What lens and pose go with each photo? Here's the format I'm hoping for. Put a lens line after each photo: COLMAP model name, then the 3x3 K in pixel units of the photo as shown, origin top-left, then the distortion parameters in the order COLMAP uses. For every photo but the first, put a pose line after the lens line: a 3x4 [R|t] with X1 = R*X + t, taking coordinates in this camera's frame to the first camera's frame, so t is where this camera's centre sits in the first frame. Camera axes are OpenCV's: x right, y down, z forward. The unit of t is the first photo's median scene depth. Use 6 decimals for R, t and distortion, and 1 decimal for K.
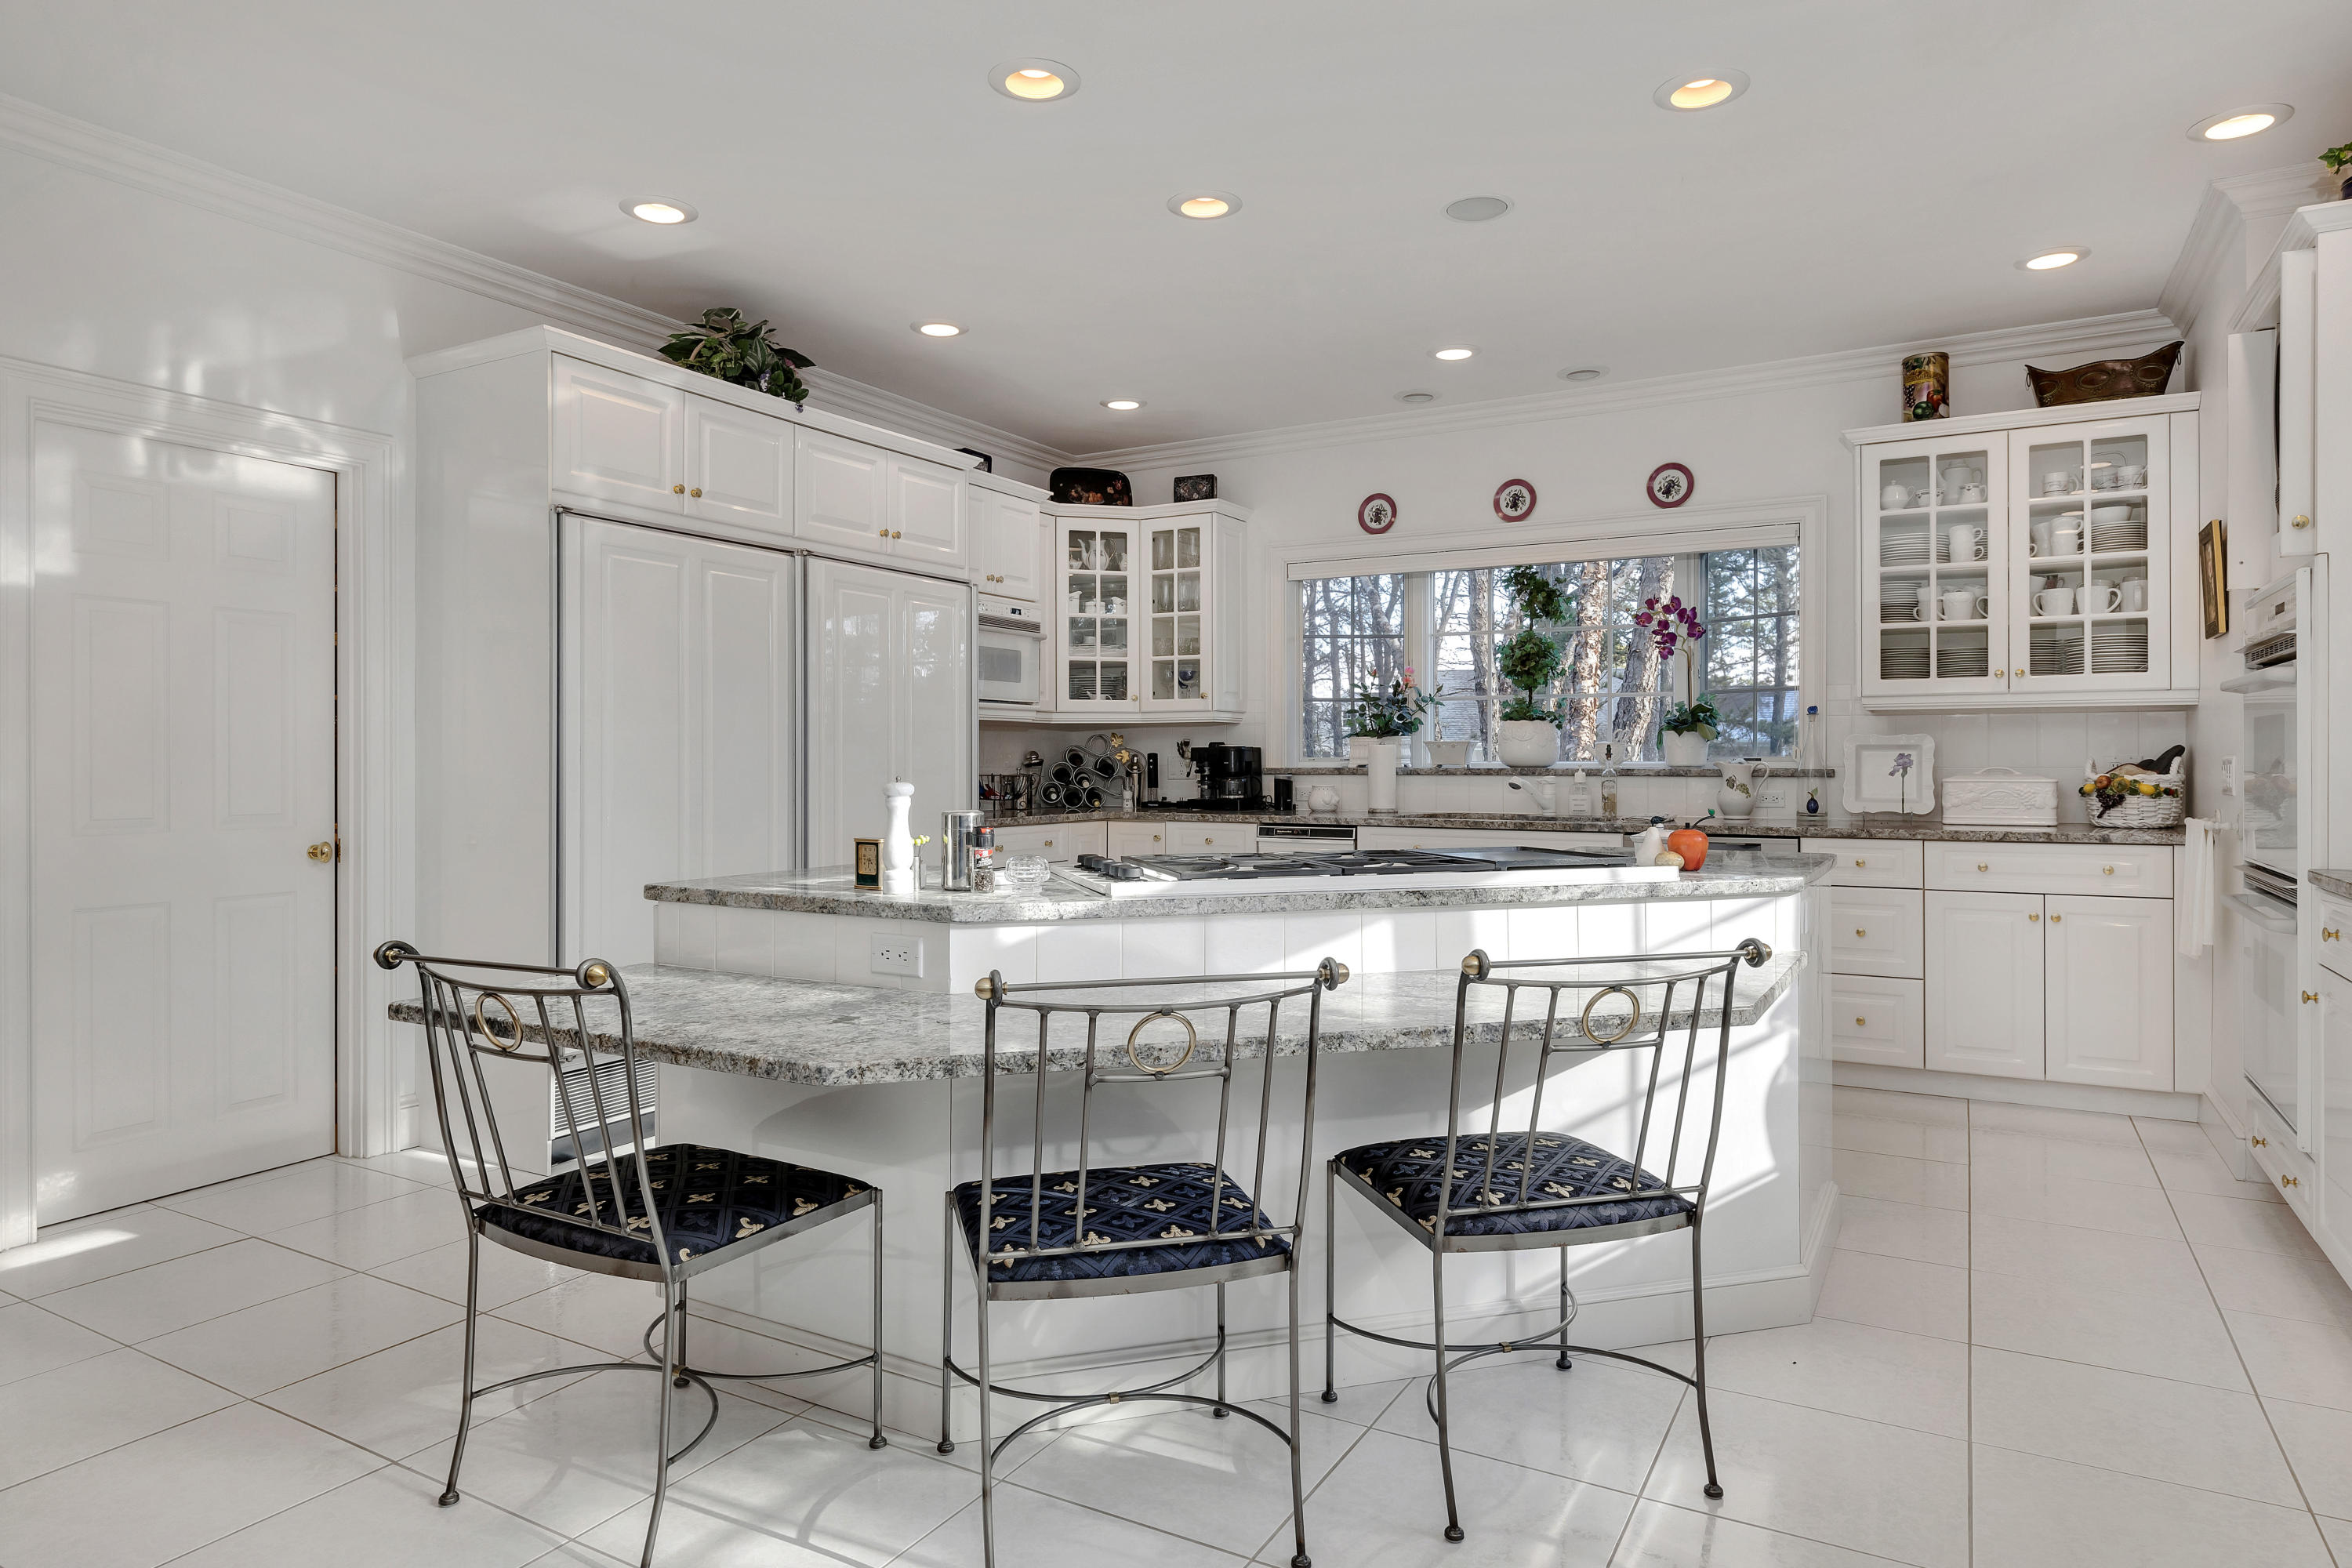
lens RADIAL K [[1349.4, 0, 1175.8], [0, 1349.4, 774.9], [0, 0, 1]] dist [-0.020926, -0.002092]
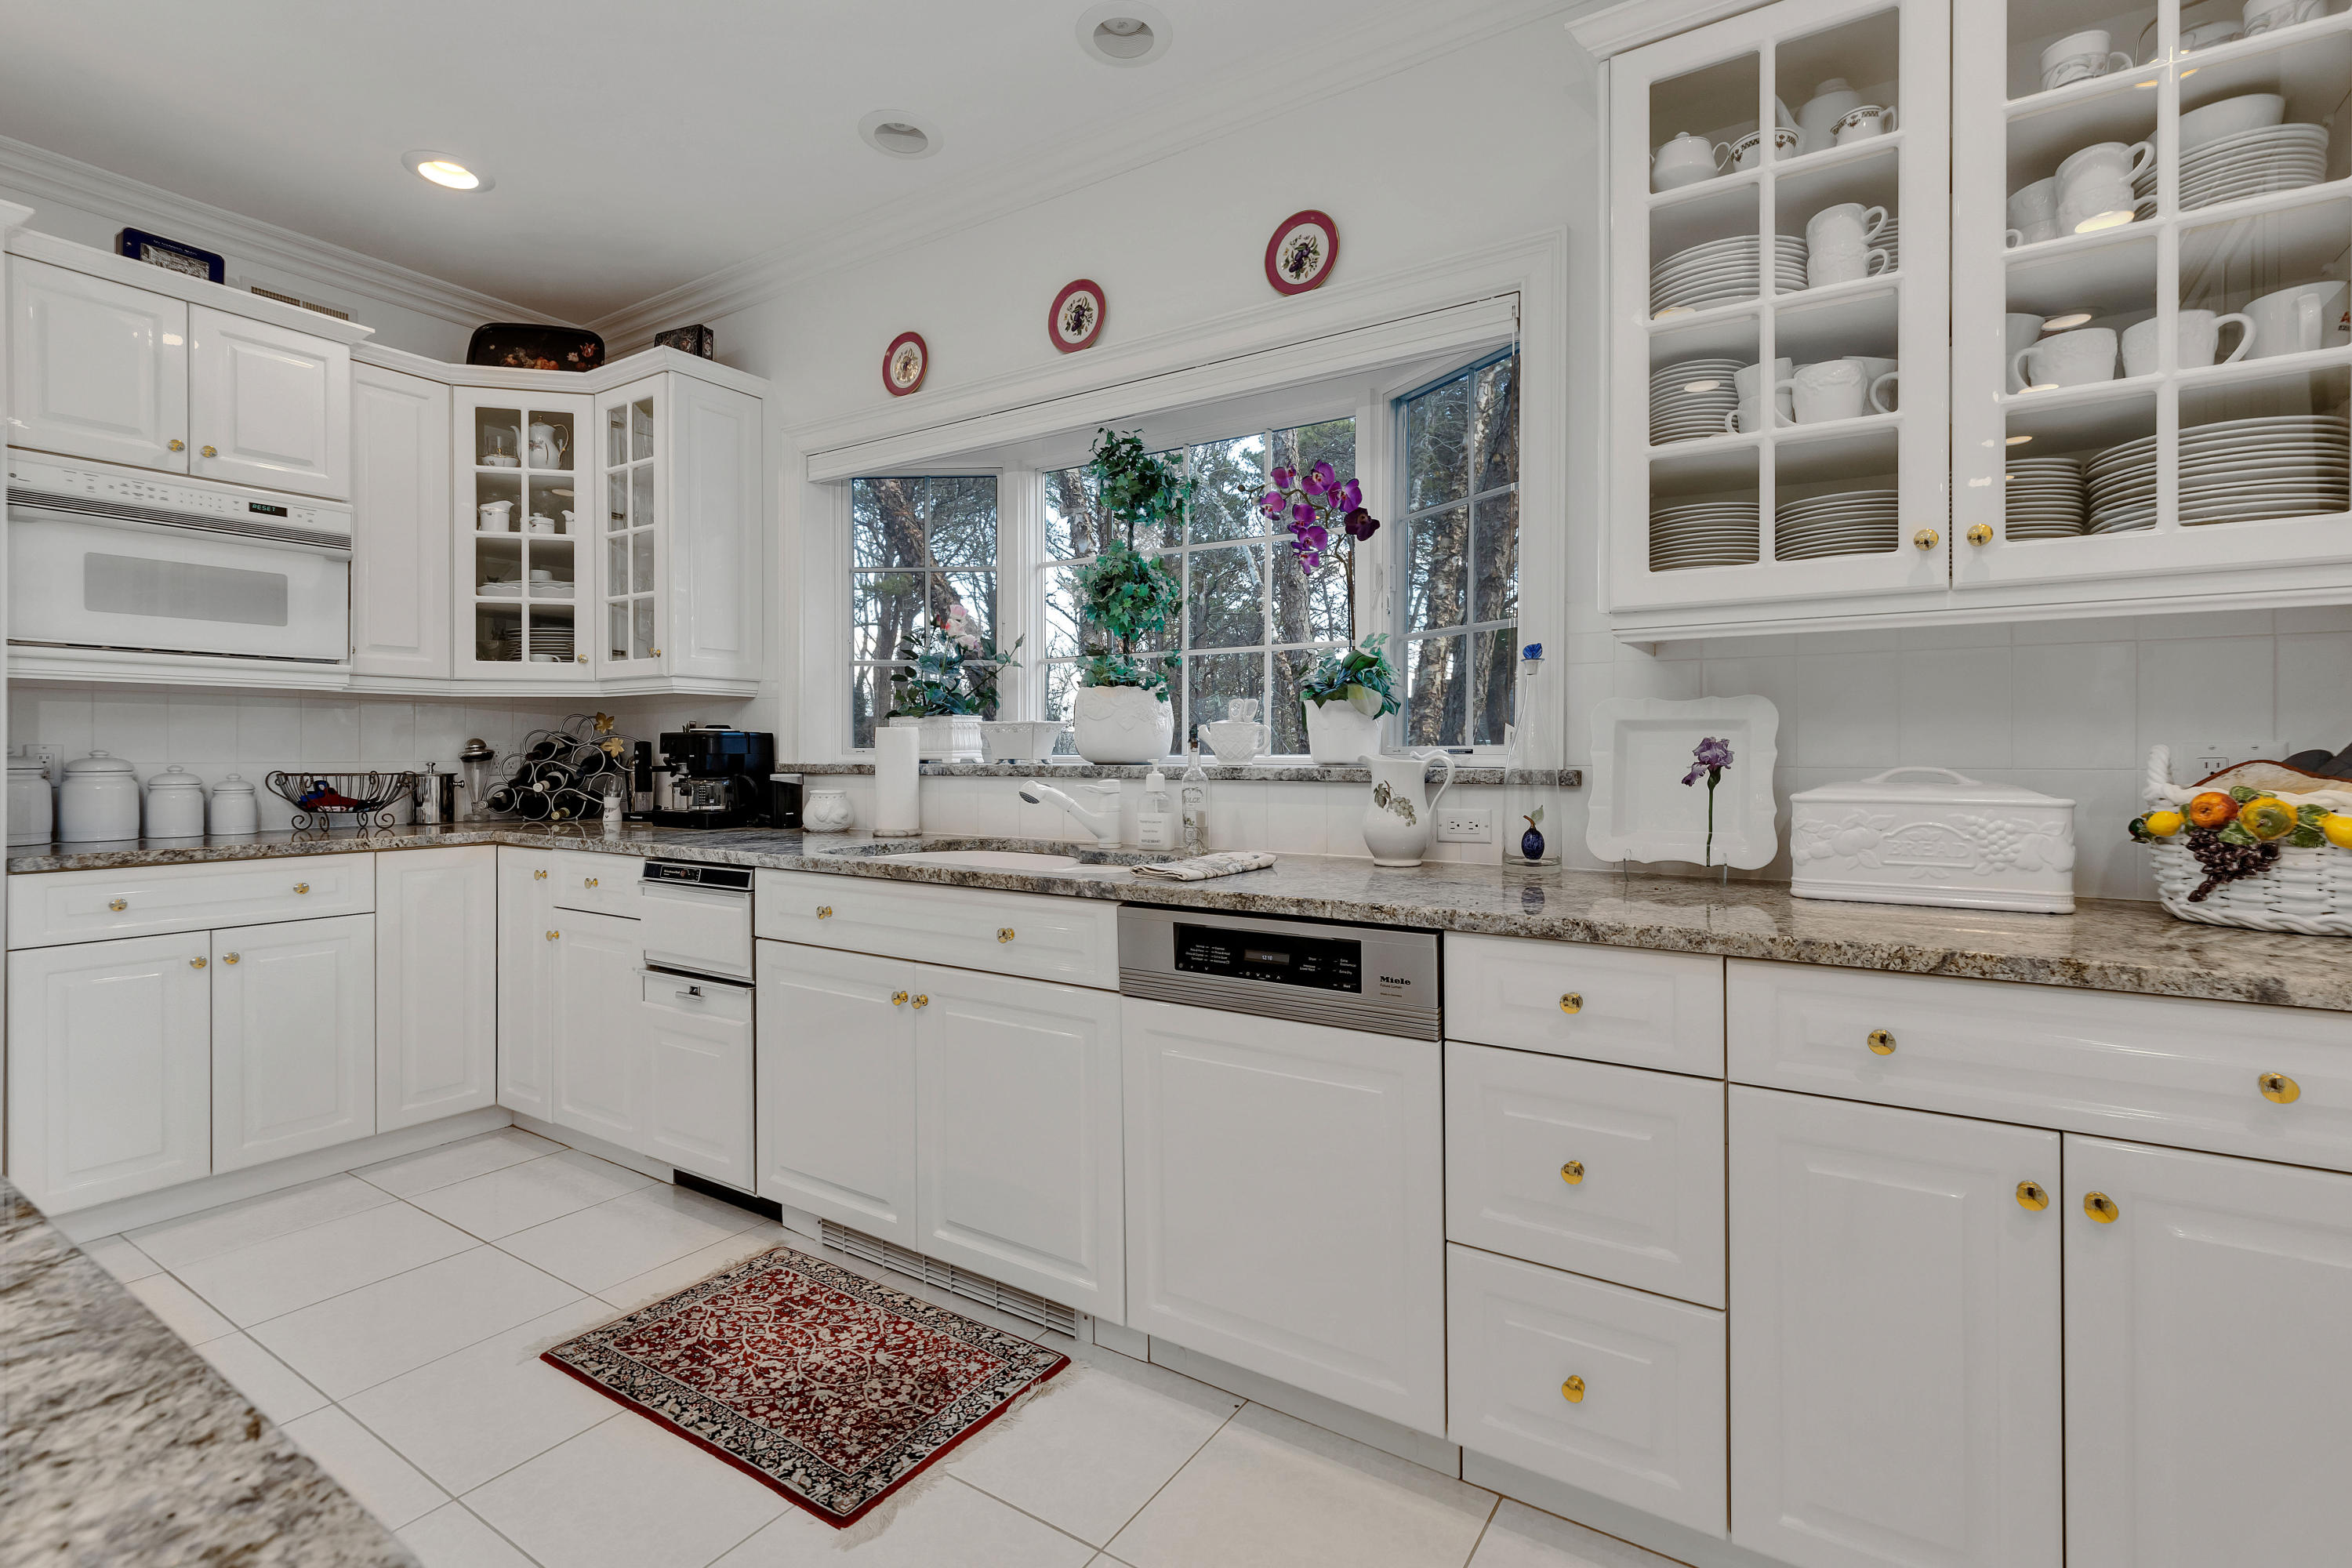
lens RADIAL K [[1087.7, 0, 1183.1], [0, 1087.7, 763.1], [0, 0, 1]] dist [0.000703, 0.000363]
pose [[0.999011, 0.001703, -0.044426, 0.389969], [-0.001772, 0.999997, -0.001506, -0.006788], [0.044423, 0.001583, 0.999012, 0.636193]]
